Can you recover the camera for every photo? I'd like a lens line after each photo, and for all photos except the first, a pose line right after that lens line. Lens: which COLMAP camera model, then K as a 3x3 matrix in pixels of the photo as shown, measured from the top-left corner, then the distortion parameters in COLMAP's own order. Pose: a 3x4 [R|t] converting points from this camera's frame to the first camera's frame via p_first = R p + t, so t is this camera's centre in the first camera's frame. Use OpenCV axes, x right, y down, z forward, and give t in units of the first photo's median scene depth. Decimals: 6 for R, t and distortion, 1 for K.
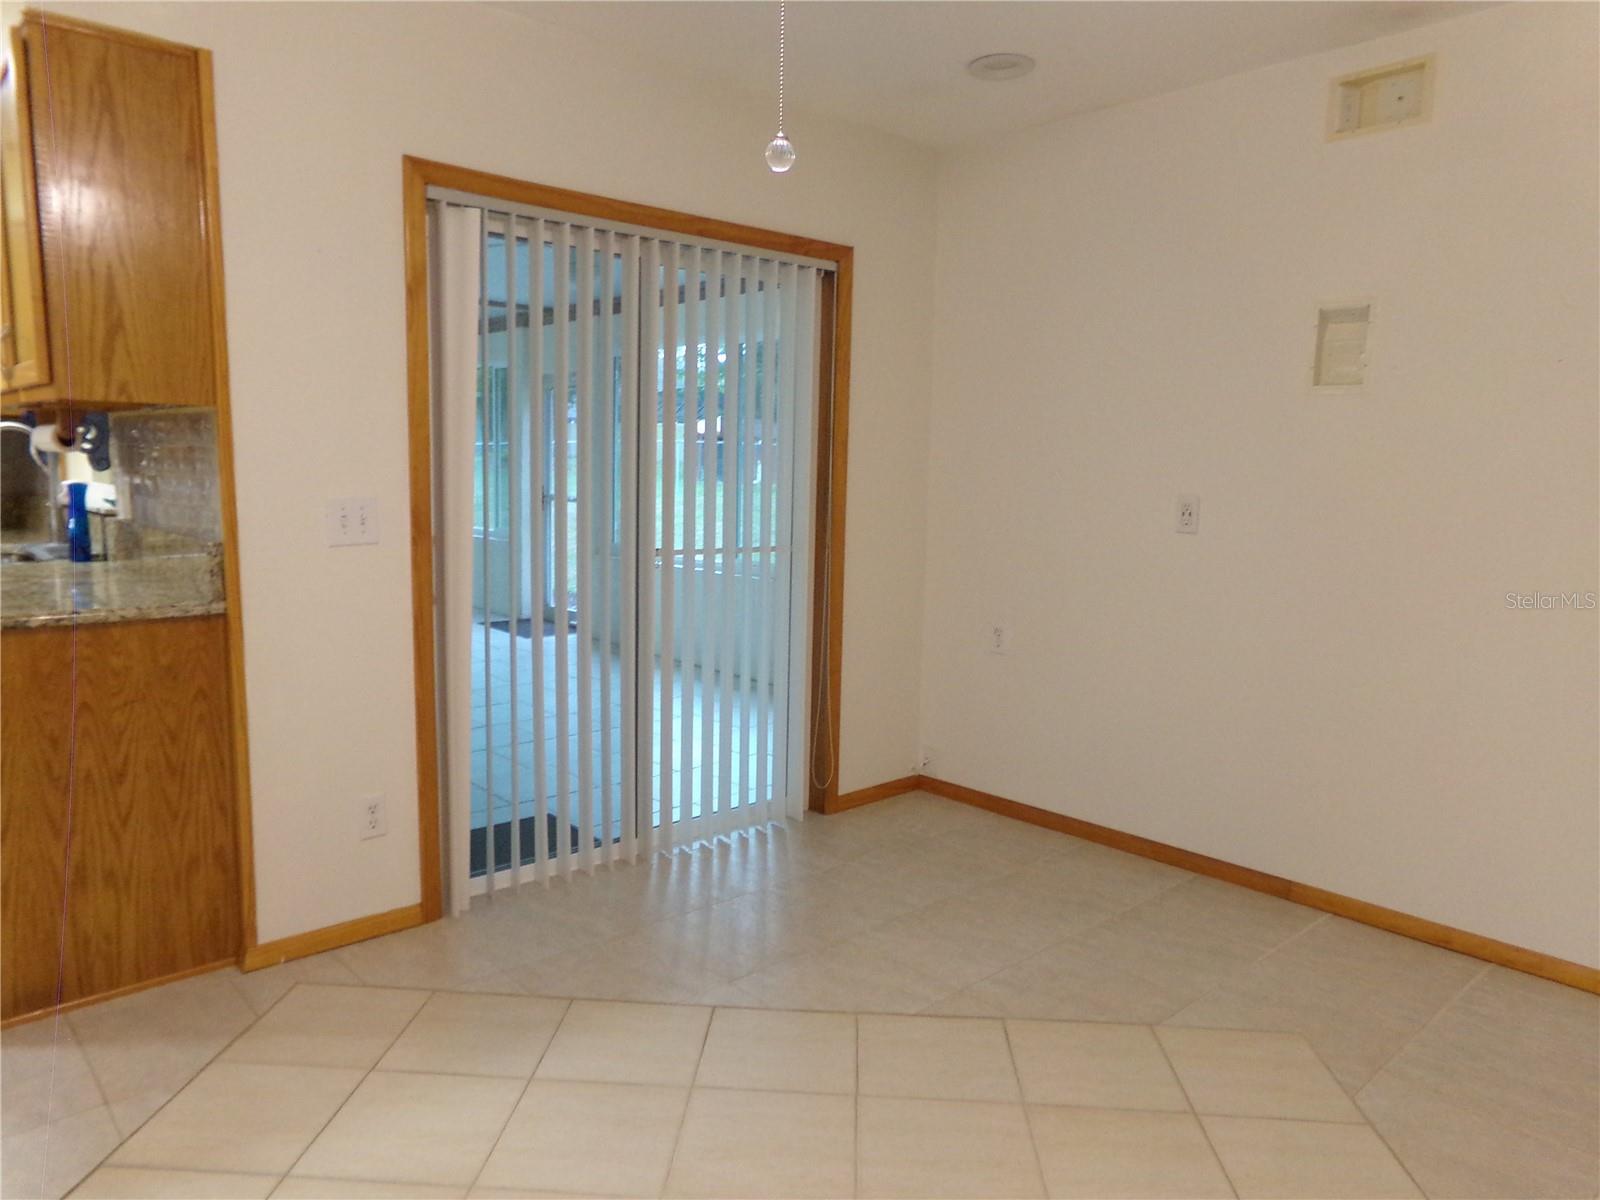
lens RADIAL K [[1085.3, 0, 797.4], [0, 1085.3, 607.4], [0, 0, 1]] dist [-0.019416, 0.022048]
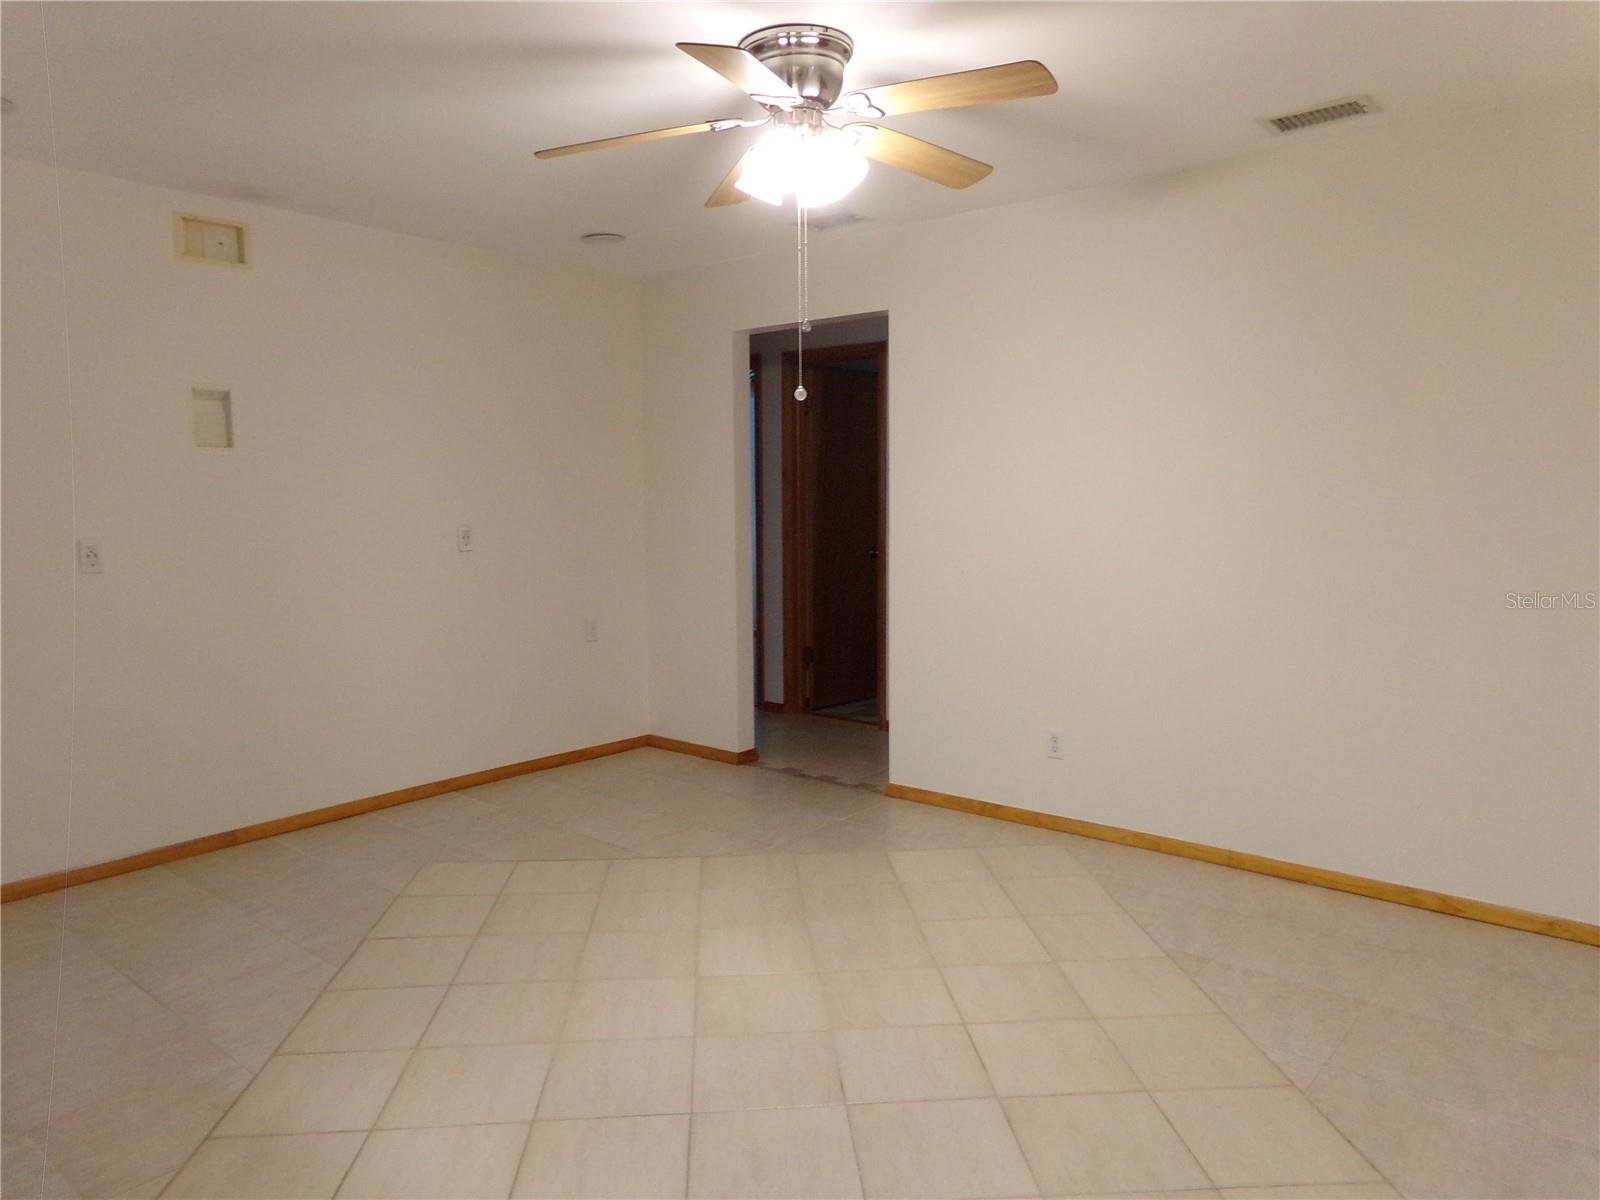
lens RADIAL K [[1085.3, 0, 795.0], [0, 1085.3, 599.9], [0, 0, 1]] dist [-0.019416, 0.022048]
pose [[-0.115364, -0.113856, 0.986777, -0.891541], [0.145999, 0.980677, 0.130221, -0.089103], [-0.982535, 0.159091, -0.096512, 0.447608]]
